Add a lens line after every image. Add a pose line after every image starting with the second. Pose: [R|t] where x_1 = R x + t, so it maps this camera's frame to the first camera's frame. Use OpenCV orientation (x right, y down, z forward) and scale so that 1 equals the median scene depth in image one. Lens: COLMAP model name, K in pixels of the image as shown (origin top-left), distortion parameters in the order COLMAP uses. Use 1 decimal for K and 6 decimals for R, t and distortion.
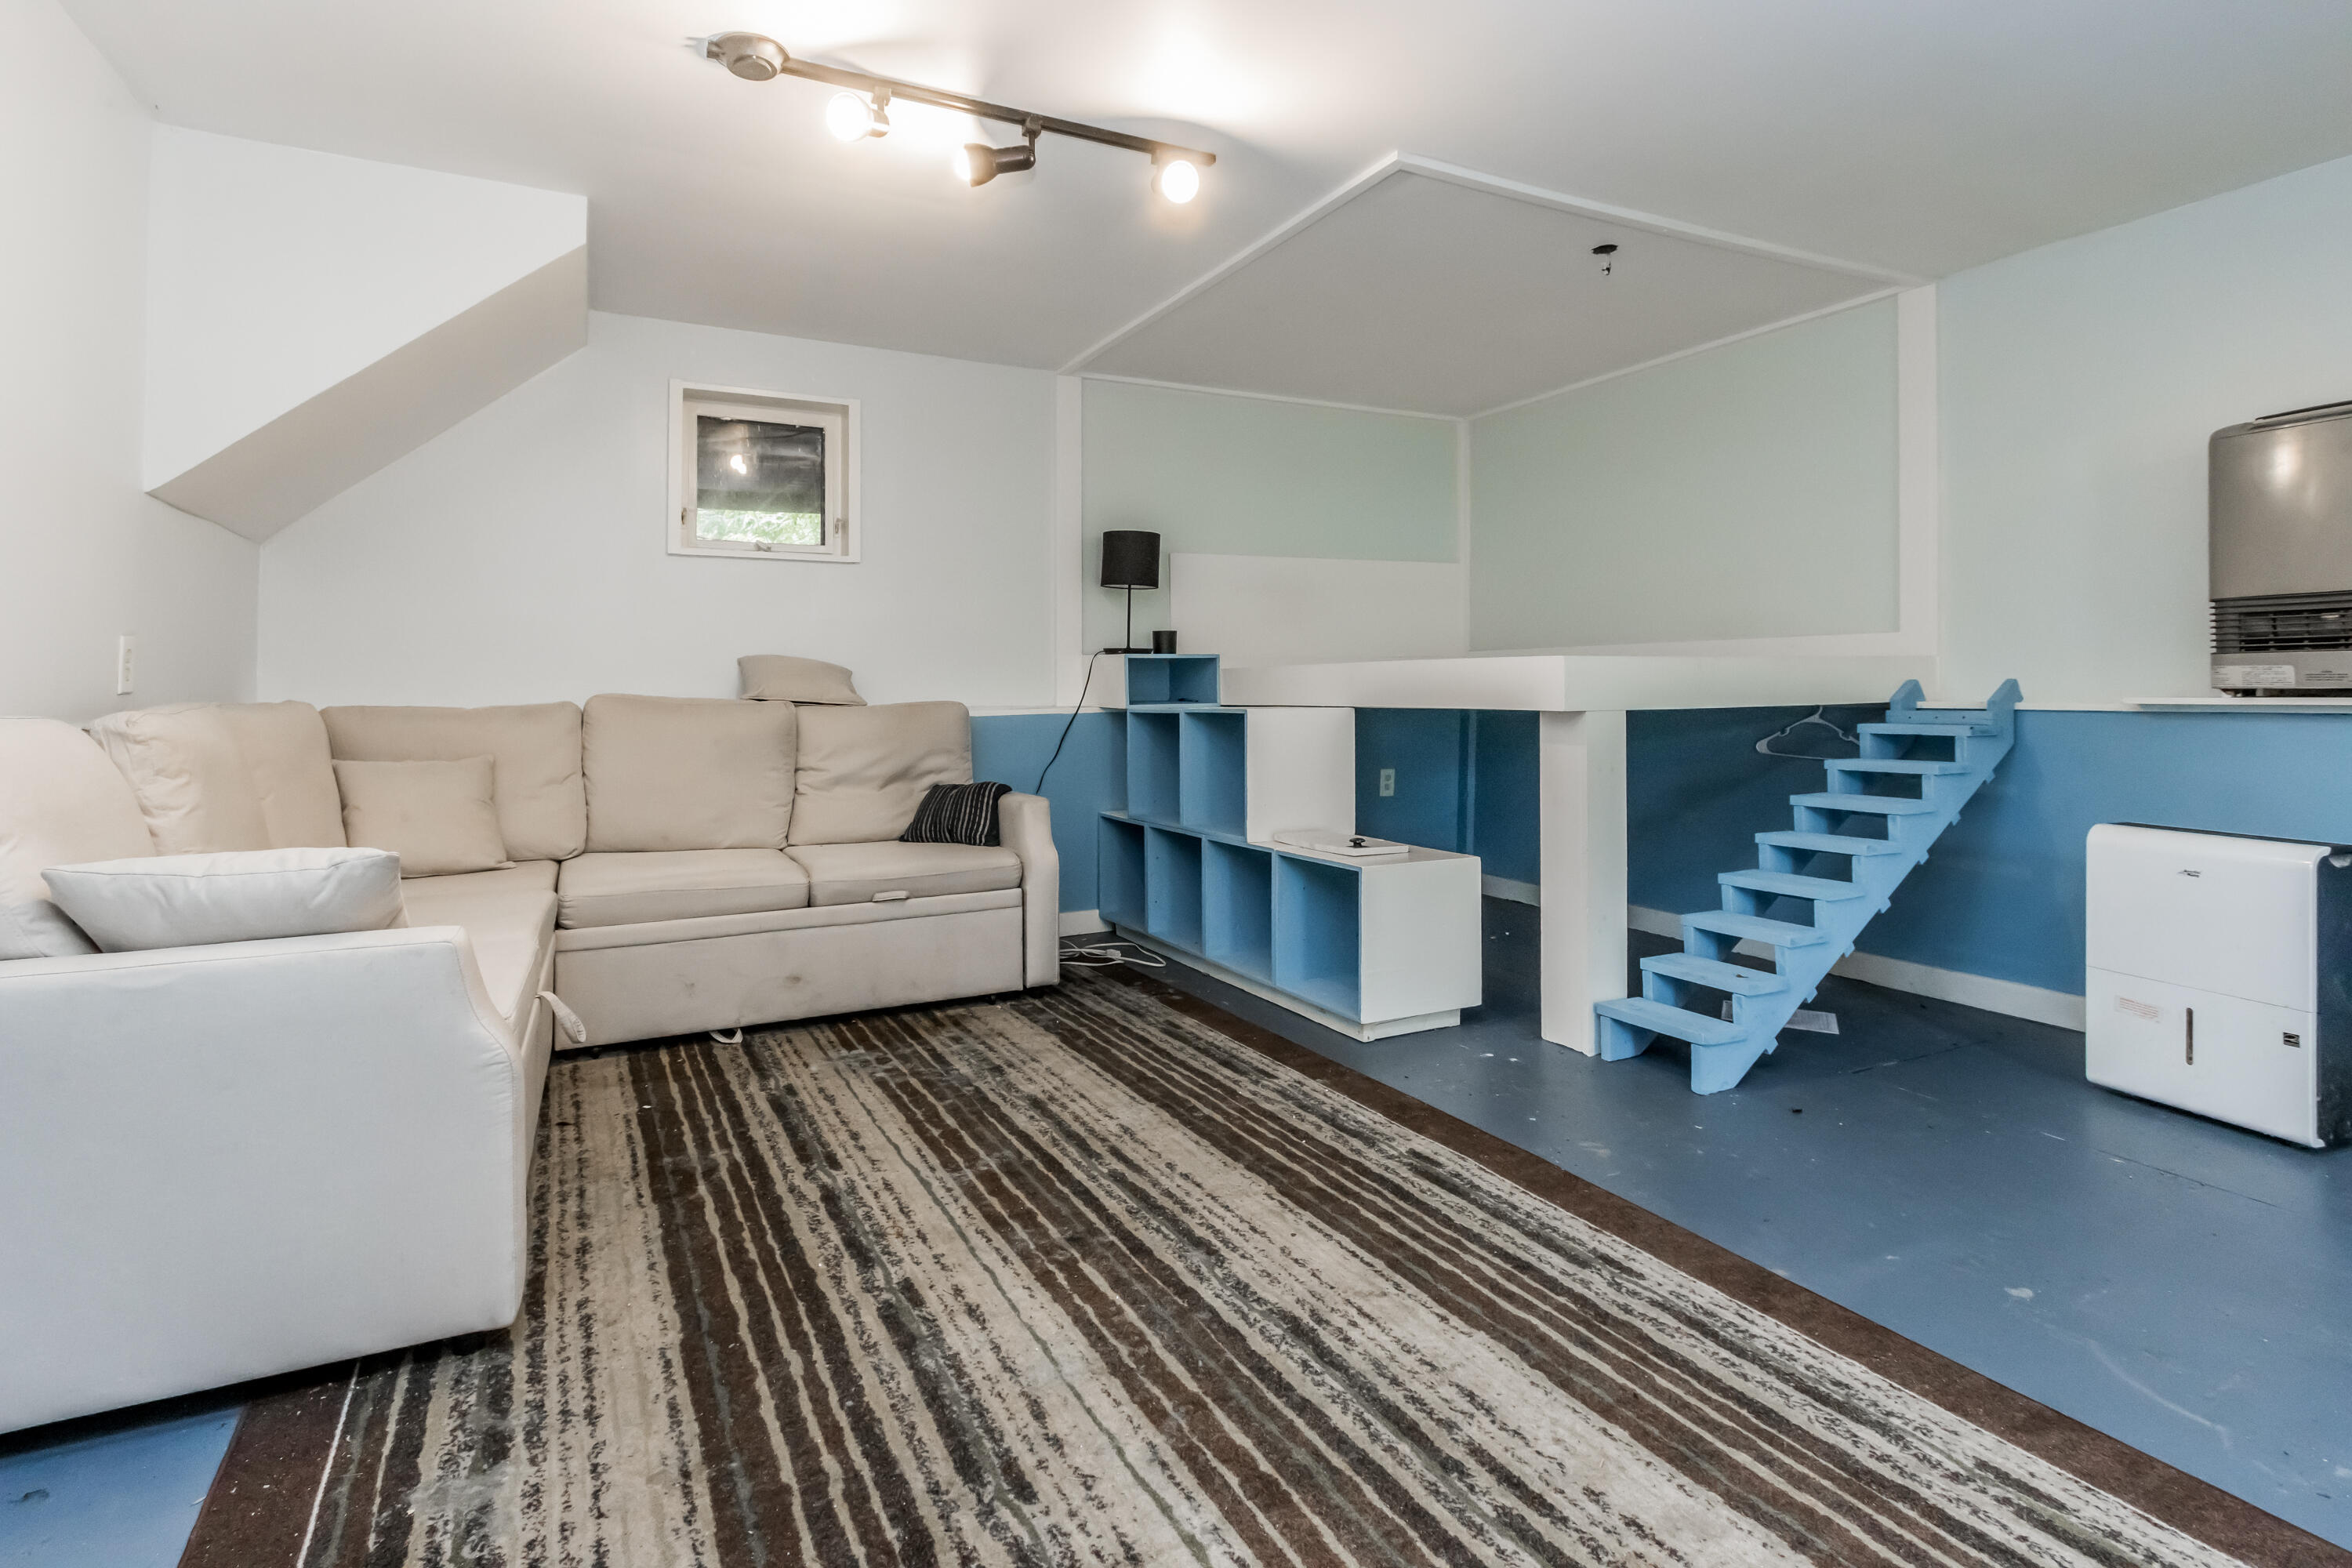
lens RADIAL K [[1114.7, 0, 1128.3], [0, 1114.7, 715.5], [0, 0, 1]] dist [0.002237, -0.000748]
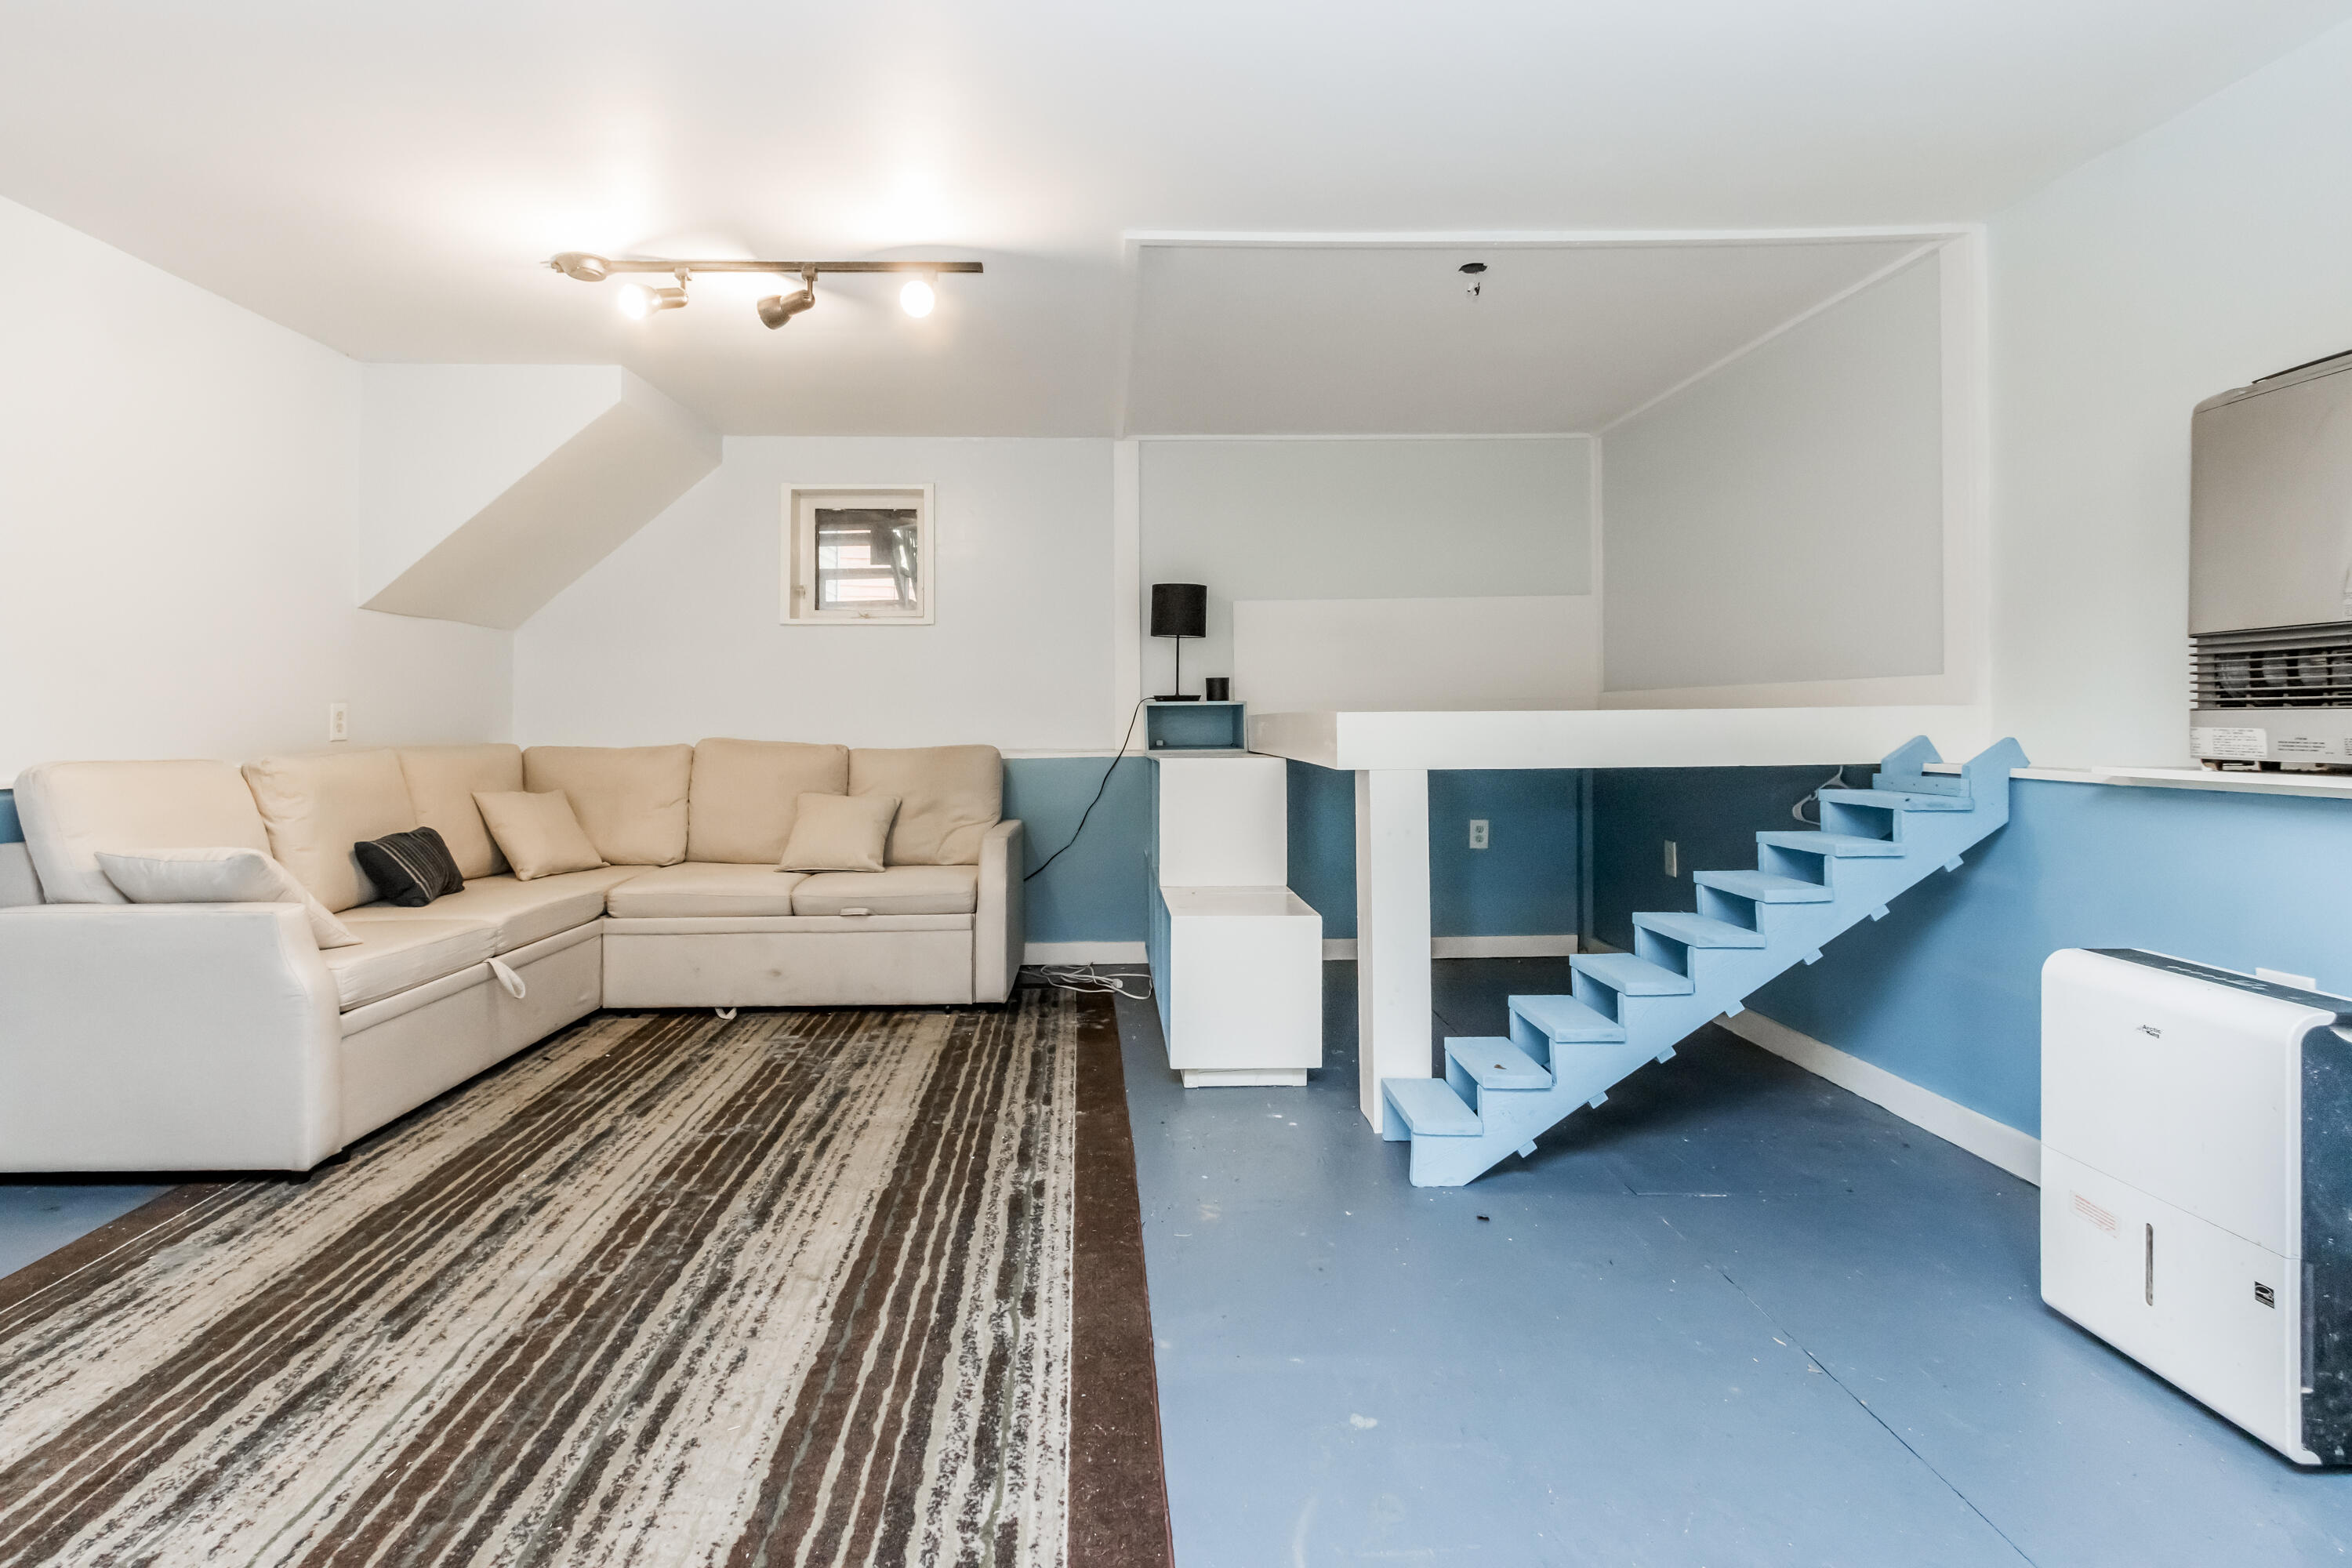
lens RADIAL K [[1107.7, 0, 1141.0], [0, 1107.7, 745.0], [0, 0, 1]] dist [0.000028, -0.001035]
pose [[0.912375, 0.012095, -0.409177, 0.804071], [-0.011468, 0.999926, 0.003987, -0.034895], [0.409195, 0.001055, 0.912446, 0.071344]]
